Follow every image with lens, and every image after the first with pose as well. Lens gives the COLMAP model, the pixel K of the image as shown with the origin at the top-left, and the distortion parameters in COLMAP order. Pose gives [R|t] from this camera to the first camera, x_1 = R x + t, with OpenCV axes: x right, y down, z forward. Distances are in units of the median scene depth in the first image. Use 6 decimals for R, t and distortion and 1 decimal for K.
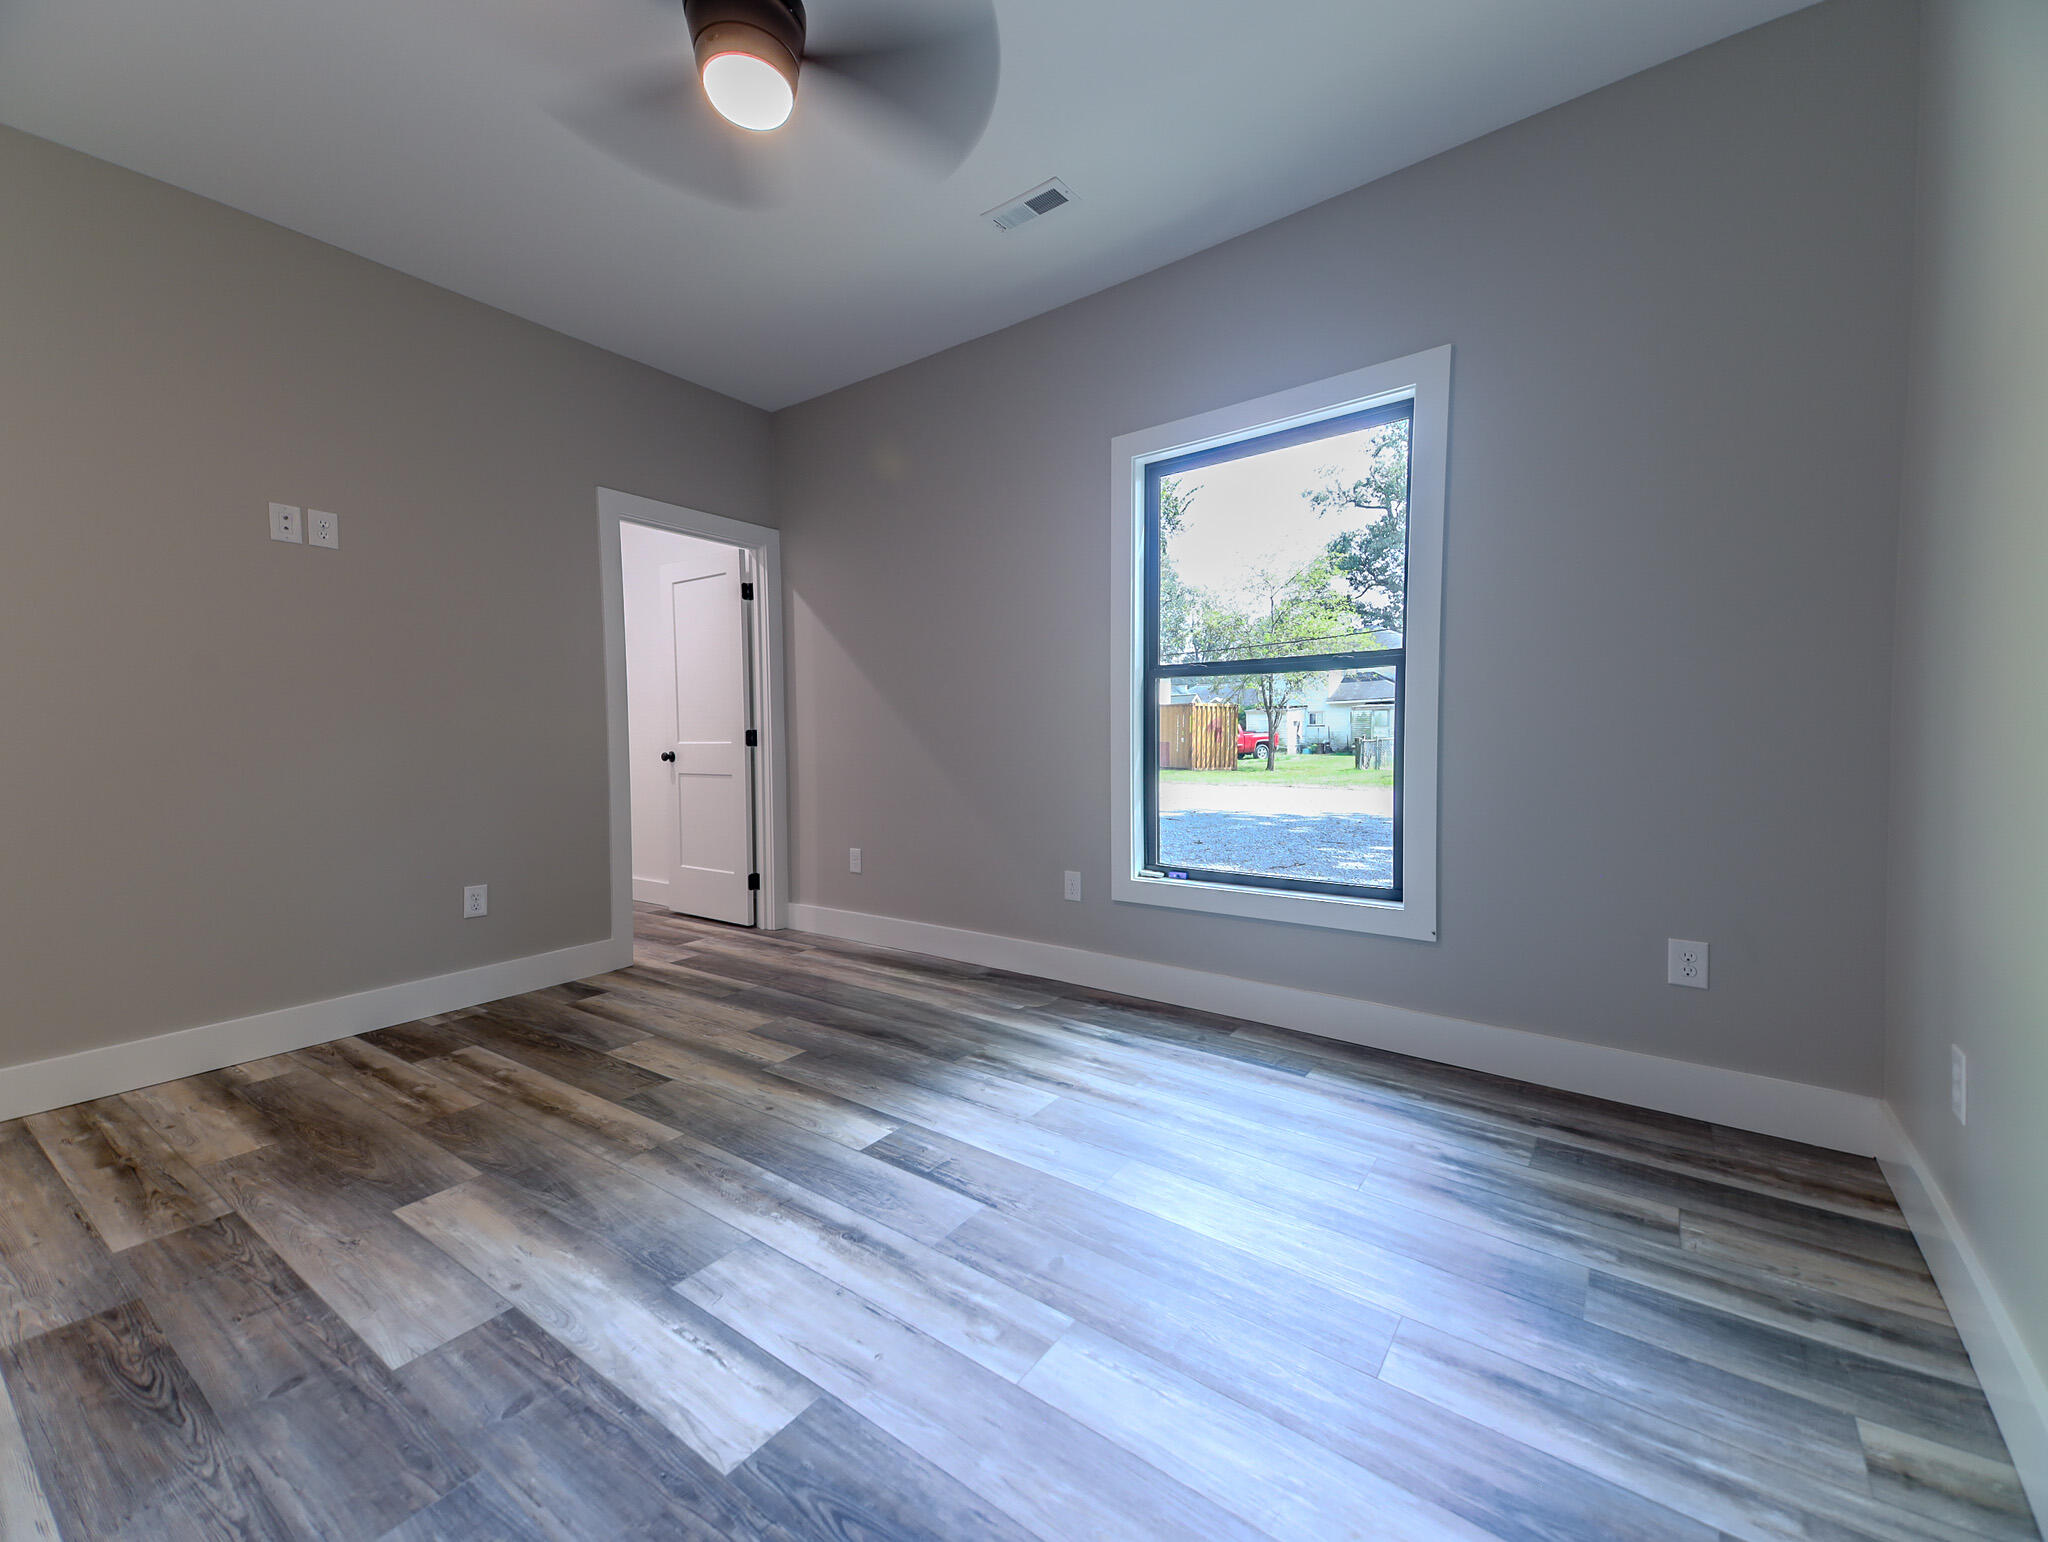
lens RADIAL K [[837.0, 0, 1011.6], [0, 837.0, 768.2], [0, 0, 1]] dist [0.127651, -0.040933]
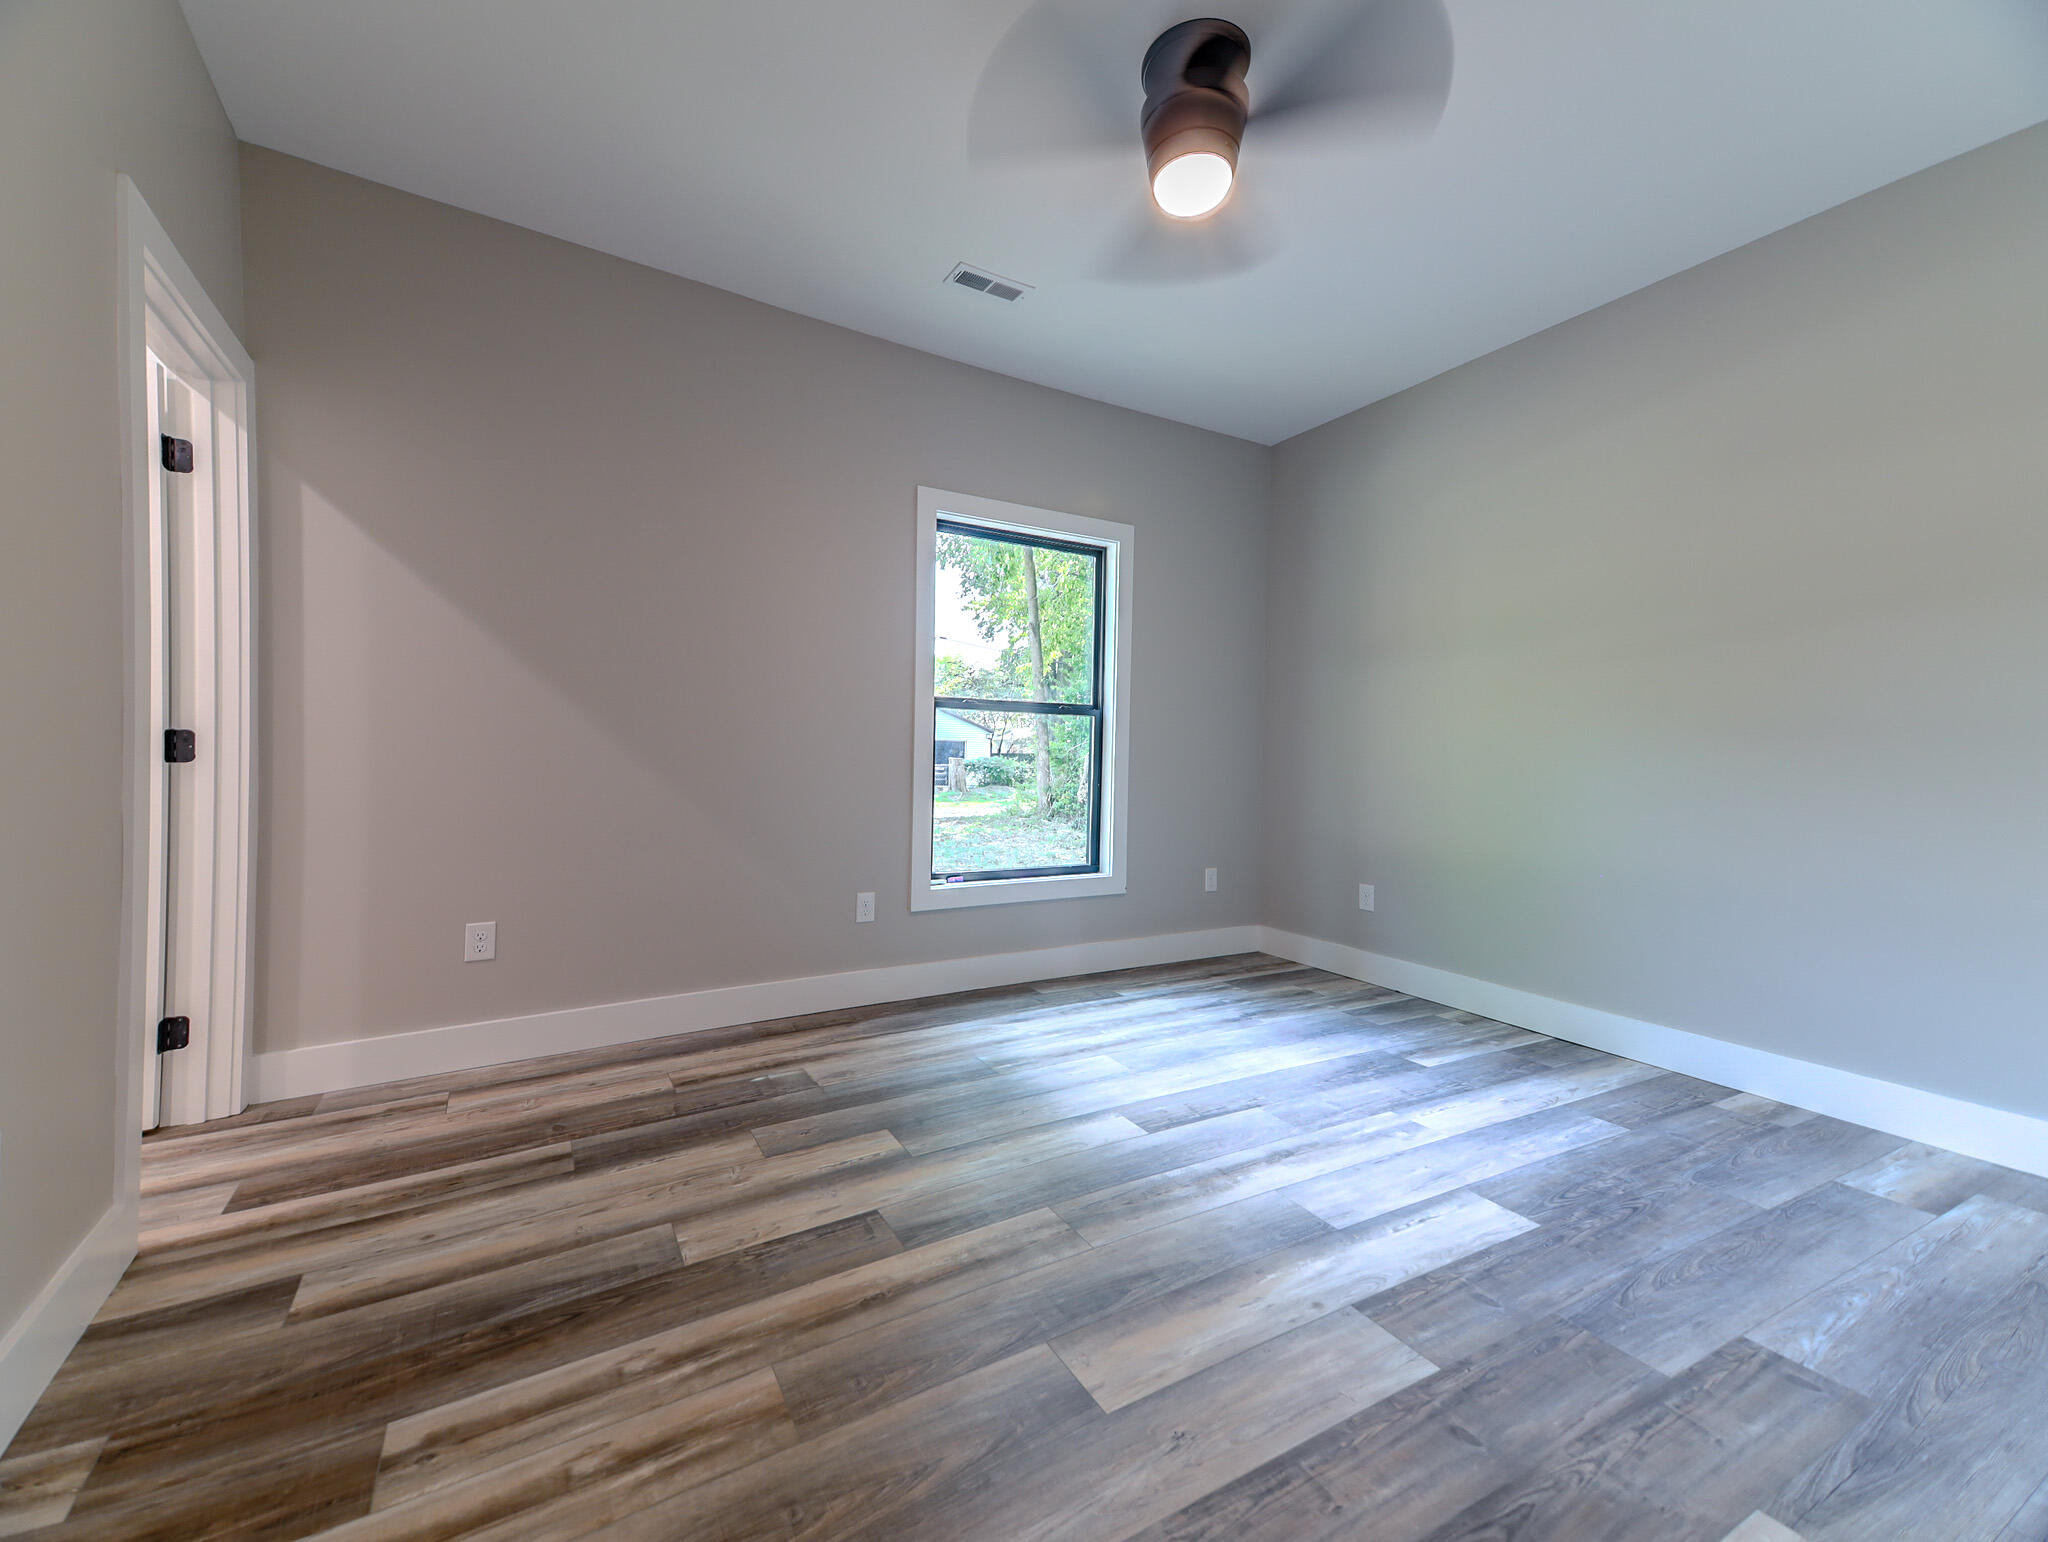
lens RADIAL K [[837.0, 0, 1011.6], [0, 837.0, 768.2], [0, 0, 1]] dist [0.127651, -0.040933]
pose [[0.397382, 0.003810, 0.917645, -1.197358], [0.015669, 0.999817, -0.010937, -0.016814], [-0.917520, 0.018725, 0.397250, 0.674512]]
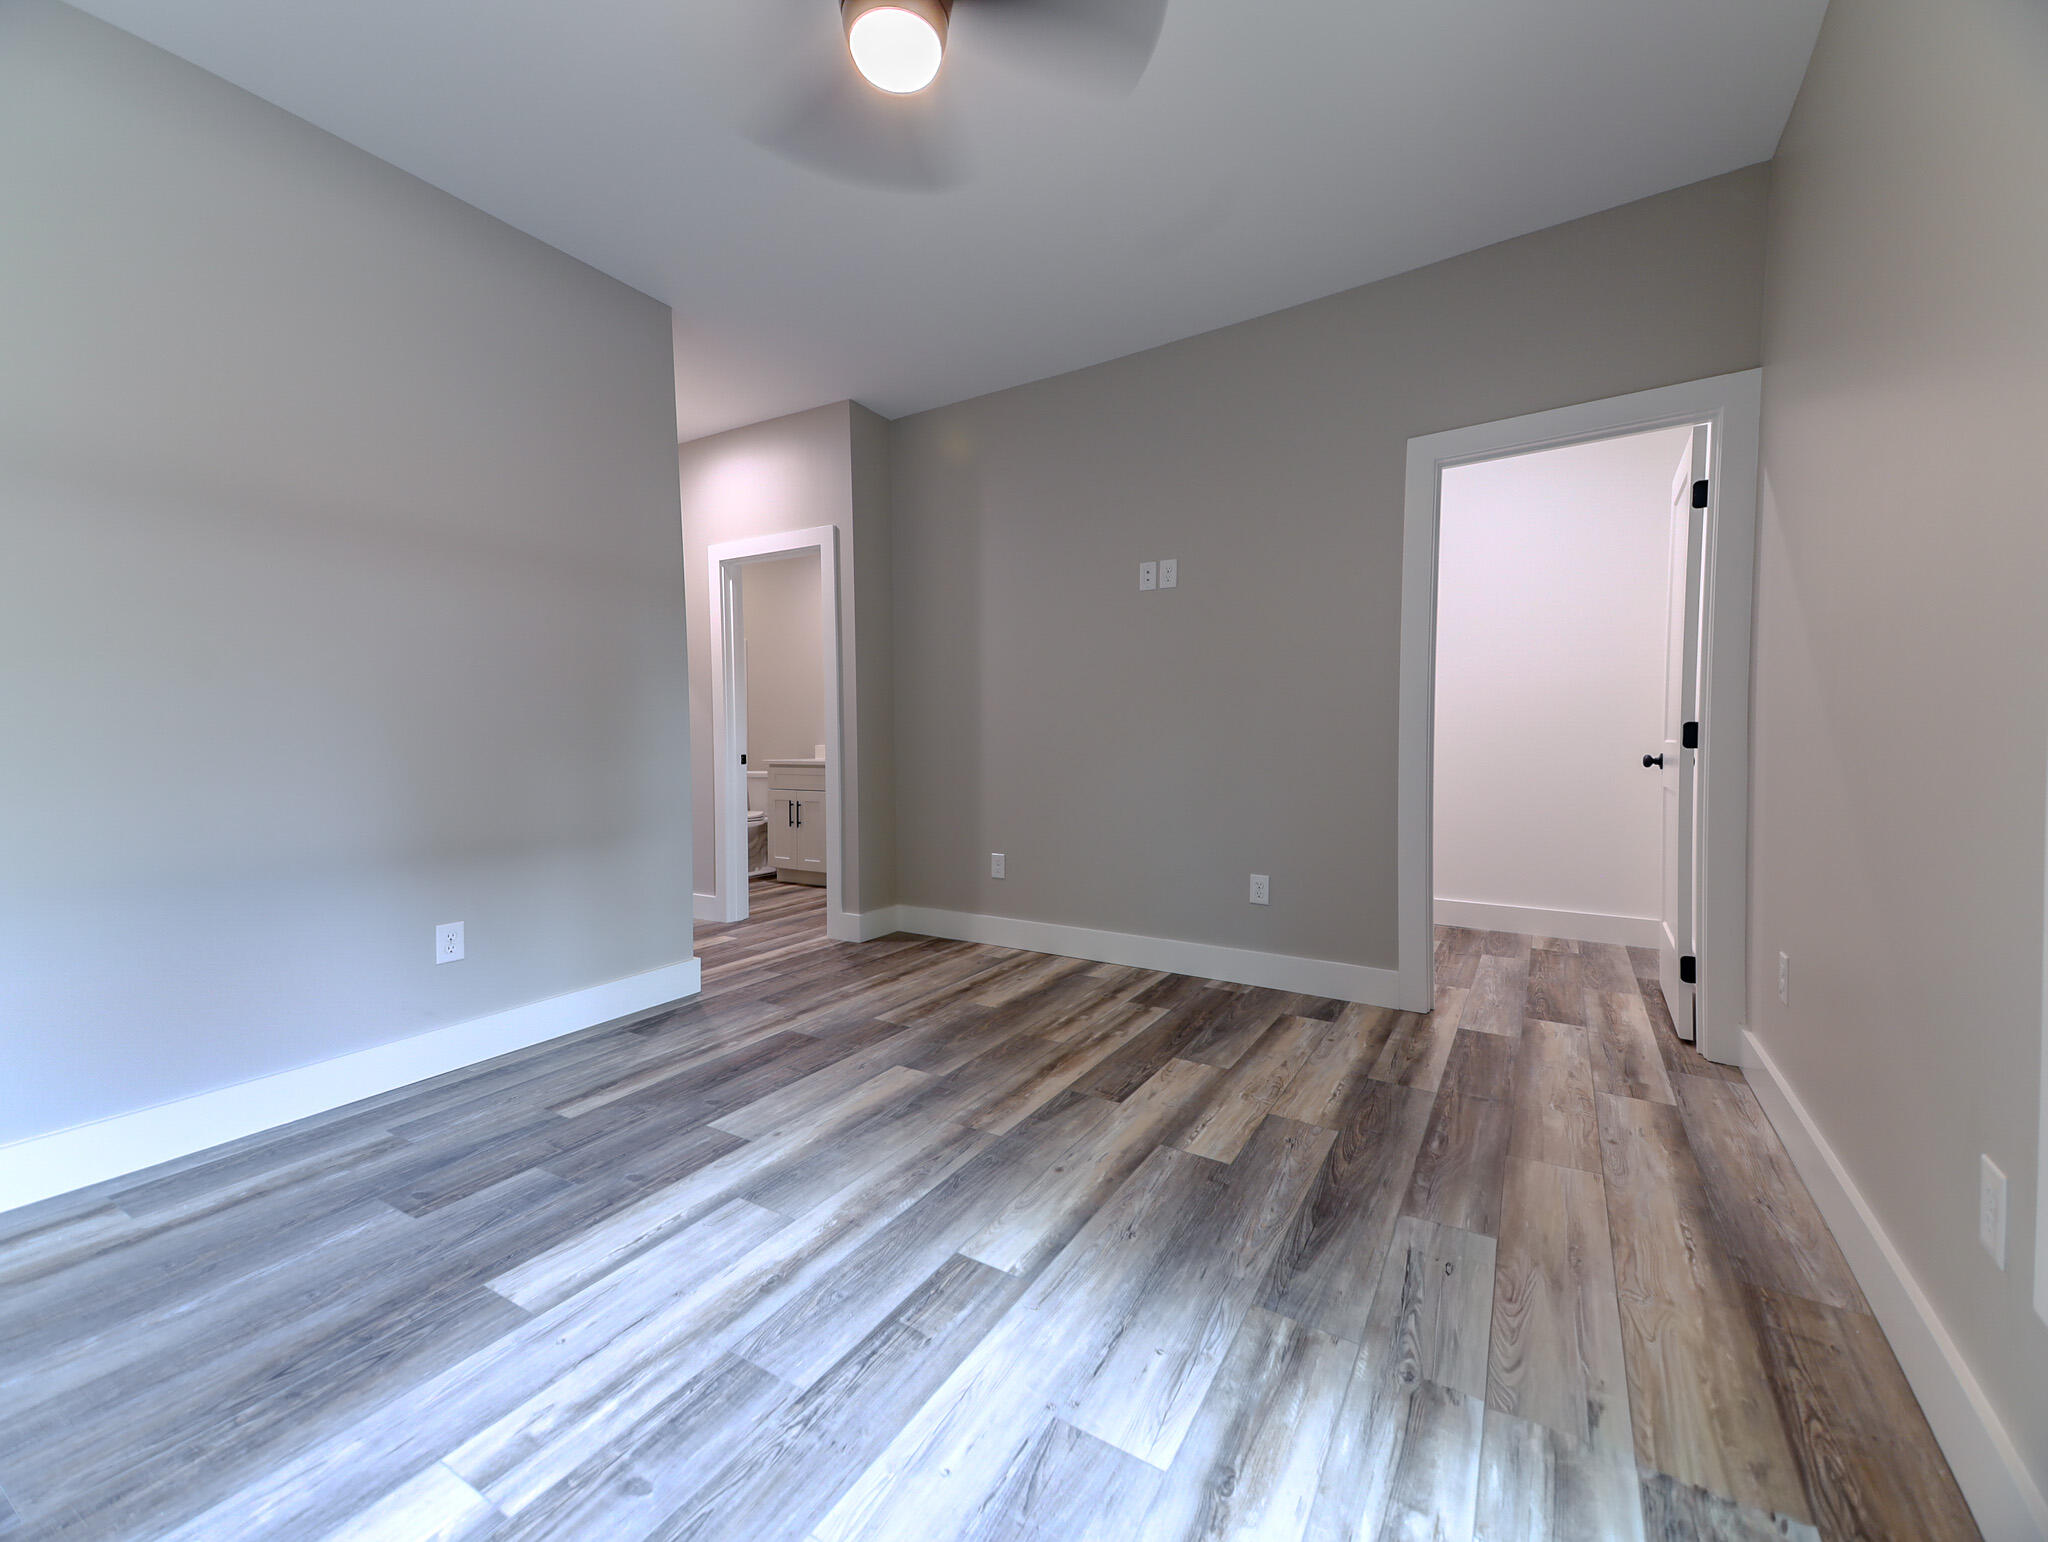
lens RADIAL K [[837.0, 0, 1011.6], [0, 837.0, 768.2], [0, 0, 1]] dist [0.127651, -0.040933]
pose [[0.079464, 0.044393, -0.995849, 0.585764], [-0.034356, 0.998536, 0.041771, -0.043465], [0.996246, 0.030894, 0.080873, 0.917889]]
